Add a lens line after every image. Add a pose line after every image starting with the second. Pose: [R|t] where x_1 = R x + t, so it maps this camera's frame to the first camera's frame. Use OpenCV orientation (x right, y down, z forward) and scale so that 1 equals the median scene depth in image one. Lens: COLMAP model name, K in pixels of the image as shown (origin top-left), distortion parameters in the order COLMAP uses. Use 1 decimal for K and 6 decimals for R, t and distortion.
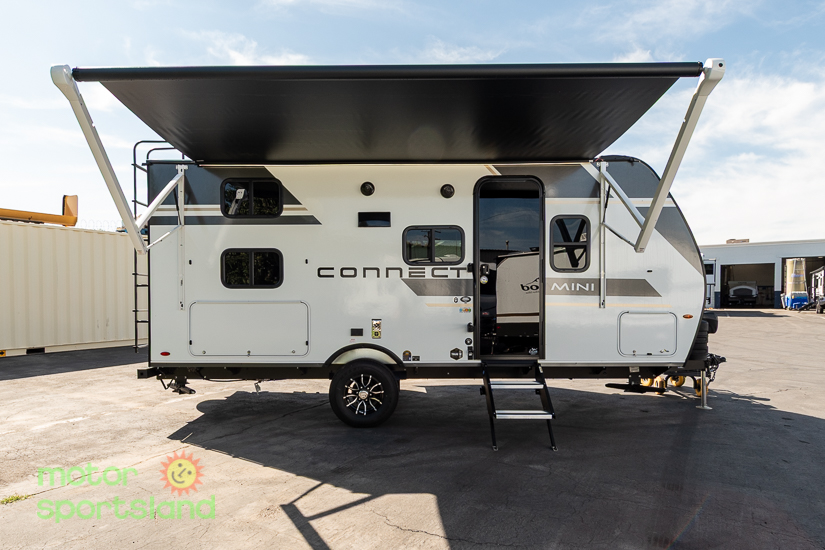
lens RADIAL K [[437.6, 0, 411.0], [0, 437.6, 295.4], [0, 0, 1]] dist [0.000501, -0.000028]
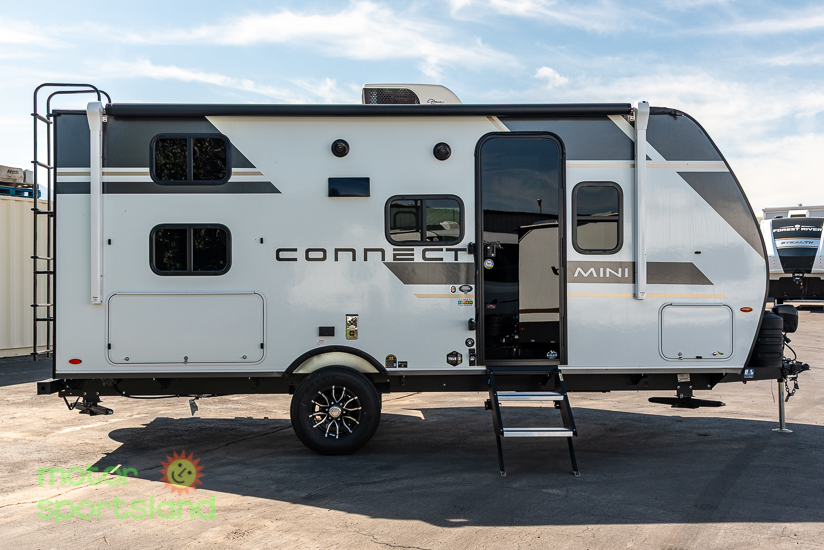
lens RADIAL K [[759.9, 0, 388.5], [0, 759.9, 272.9], [0, 0, 1]] dist [0.084739, 0.002622]
pose [[0.999979, -0.003508, 0.005523, -0.020977], [0.003580, 0.999908, -0.013082, -0.001972], [-0.005477, 0.013102, 0.999899, -0.360855]]
